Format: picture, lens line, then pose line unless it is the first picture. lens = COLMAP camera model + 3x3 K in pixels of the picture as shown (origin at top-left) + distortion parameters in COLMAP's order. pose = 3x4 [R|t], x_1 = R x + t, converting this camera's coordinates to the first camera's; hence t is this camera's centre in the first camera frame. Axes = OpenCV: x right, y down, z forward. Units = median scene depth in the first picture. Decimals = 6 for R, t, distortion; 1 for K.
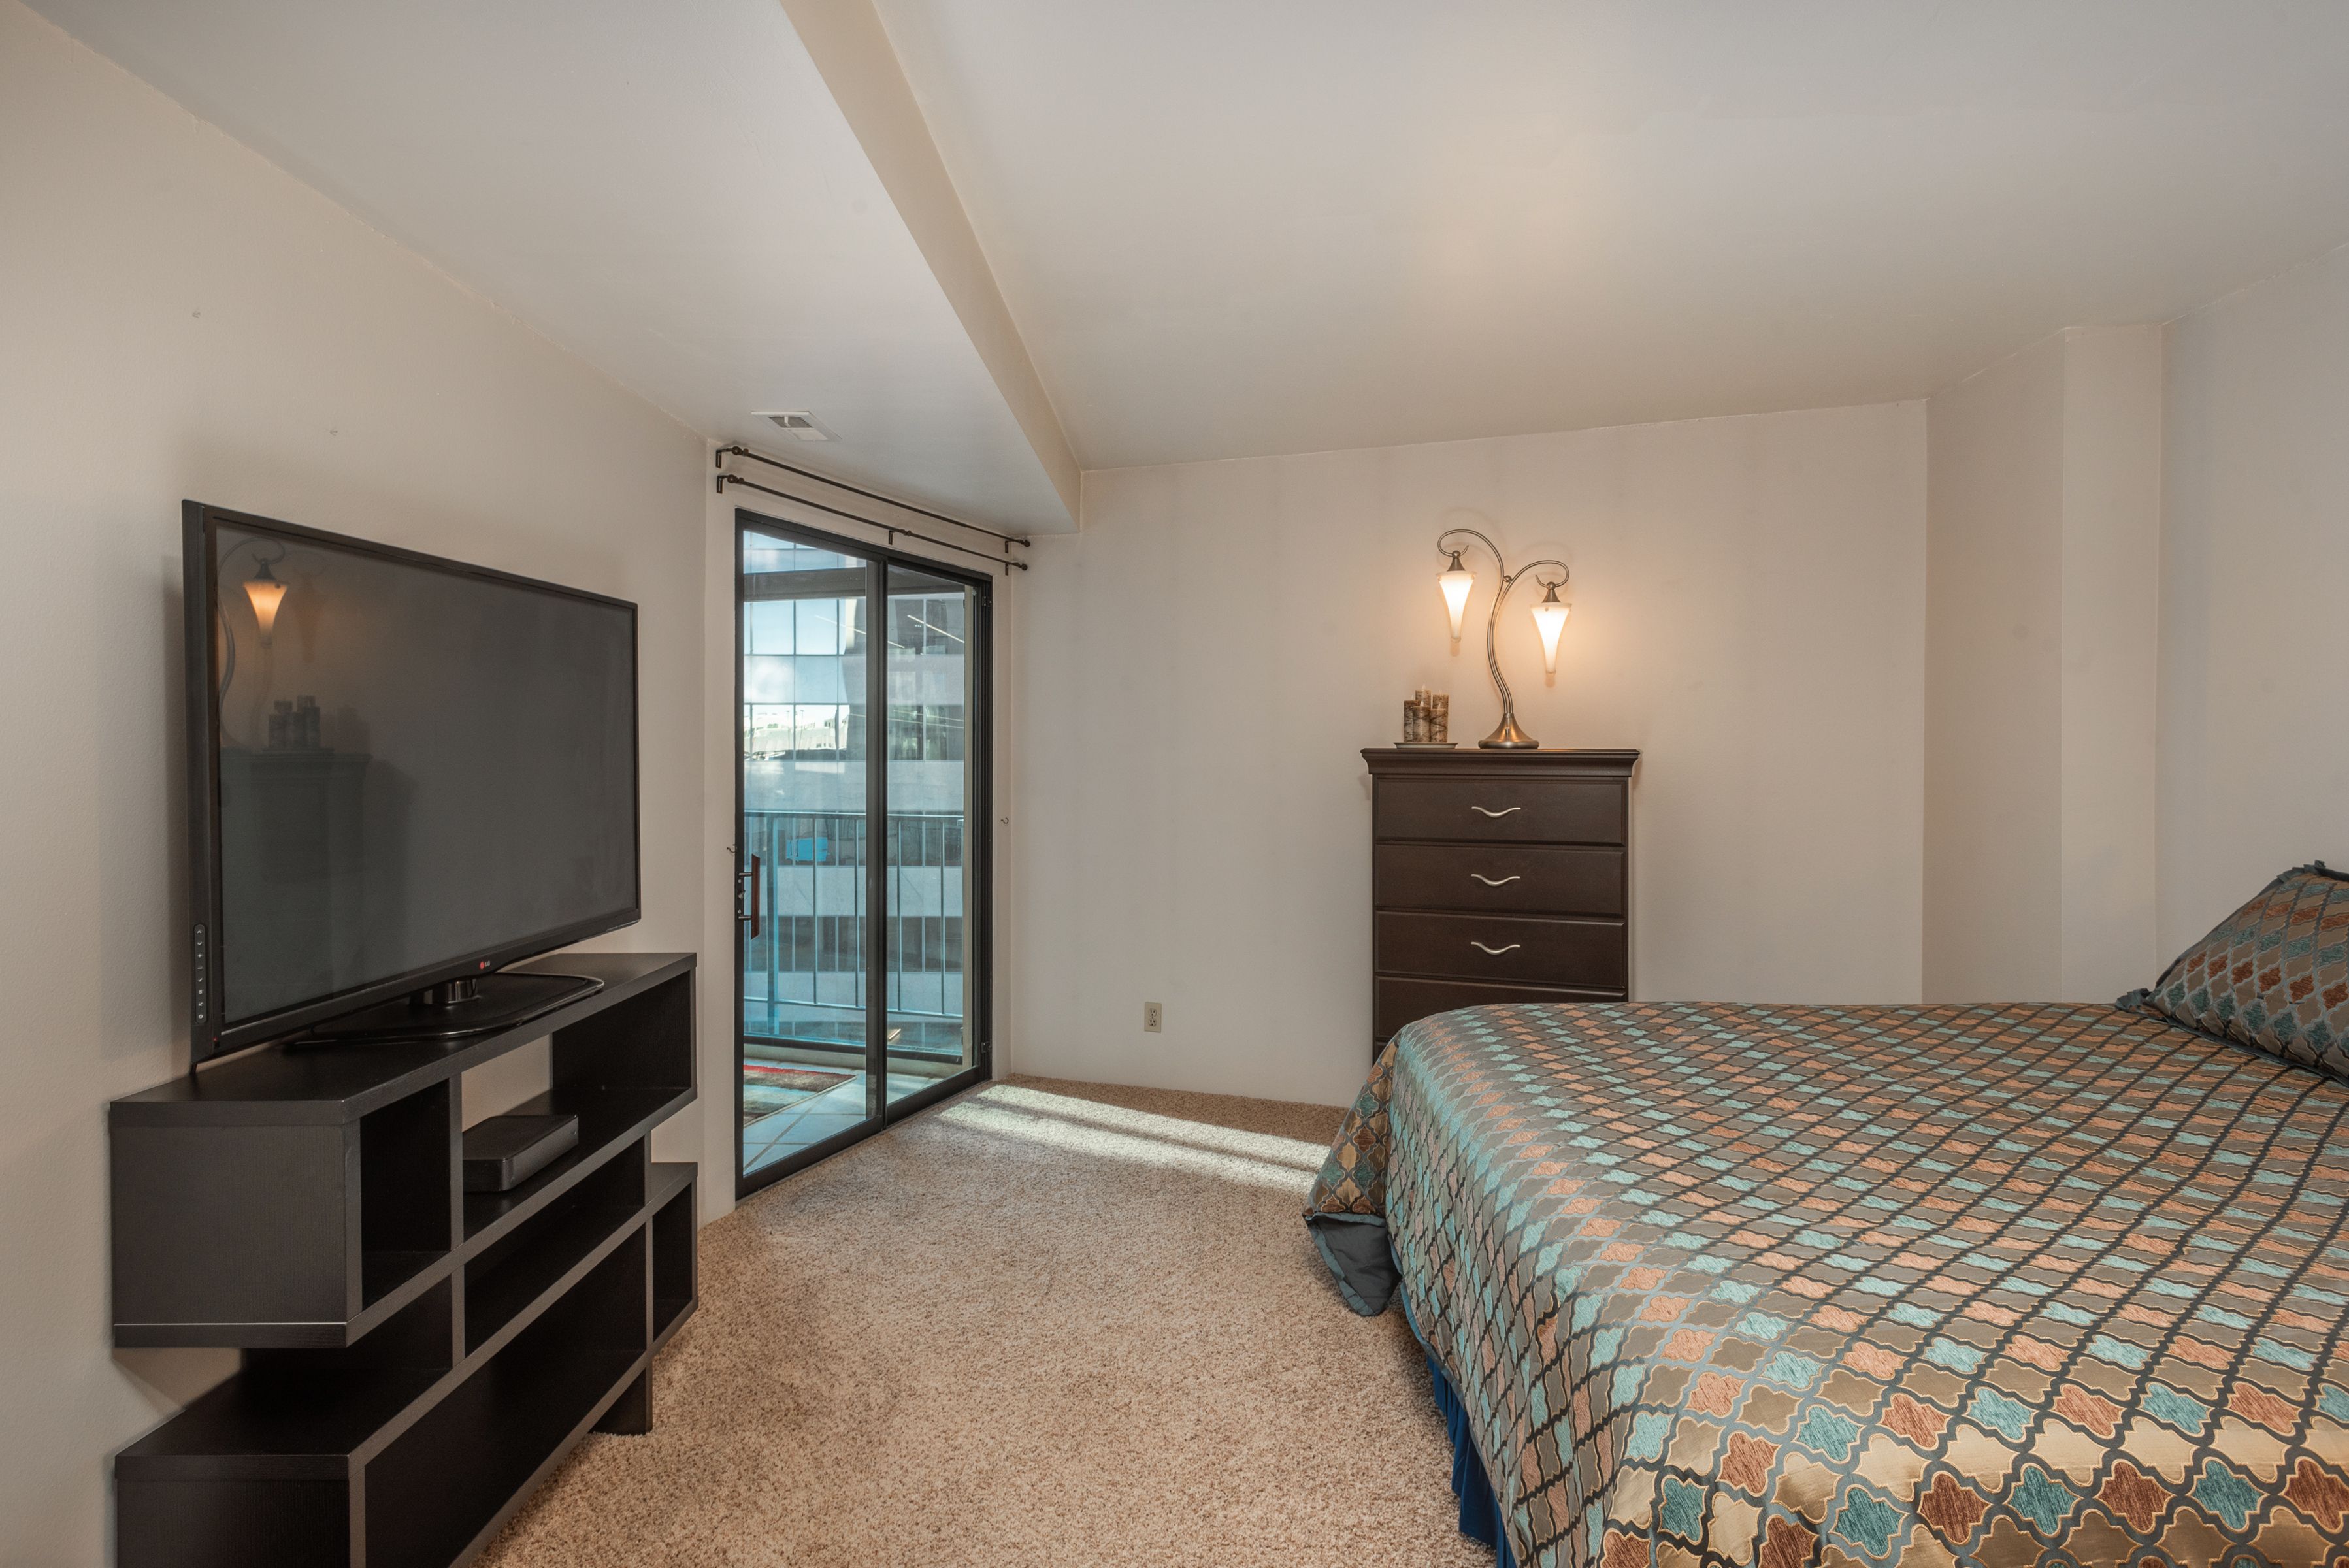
lens RADIAL K [[1254.6, 0, 1176.0], [0, 1254.6, 771.4], [0, 0, 1]] dist [0.013731, -0.001191]
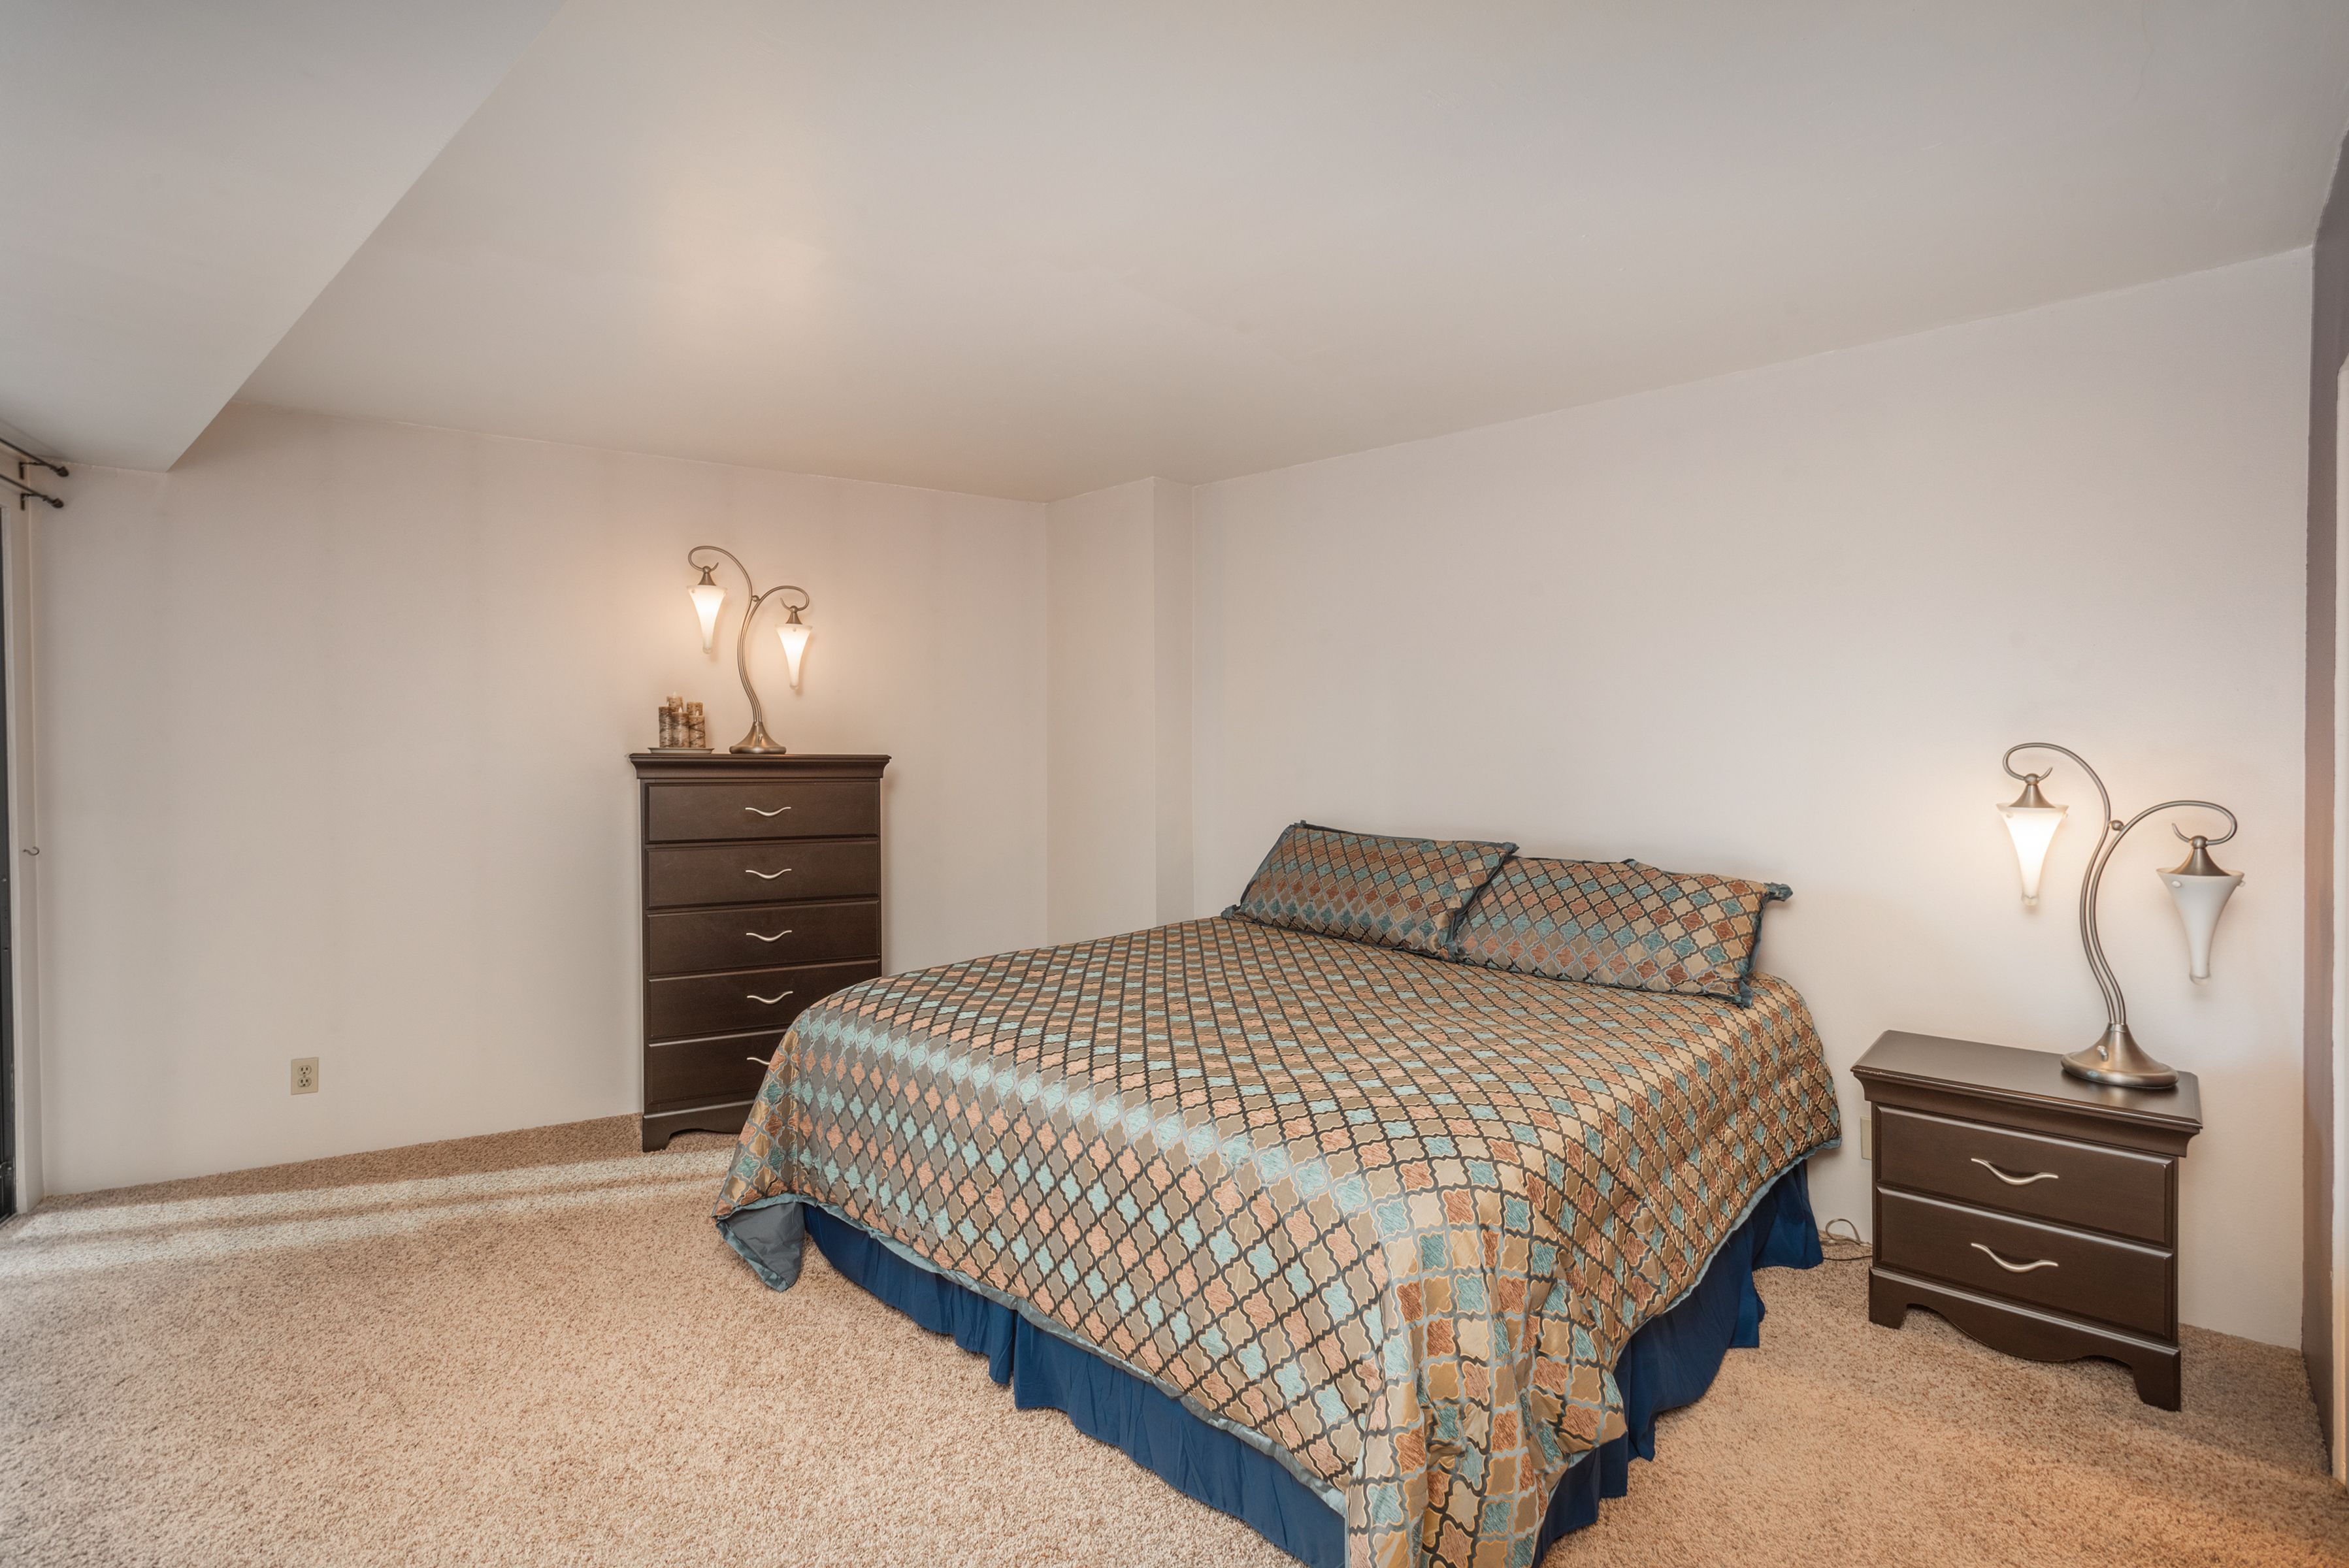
lens RADIAL K [[1090.9, 0, 1177.8], [0, 1090.9, 782.1], [0, 0, 1]] dist [0.009933, -0.001462]
pose [[0.652532, -0.016290, 0.757586, -0.222974], [0.010998, 0.999867, 0.012027, -0.000986], [-0.757682, 0.000484, 0.652624, 0.103995]]
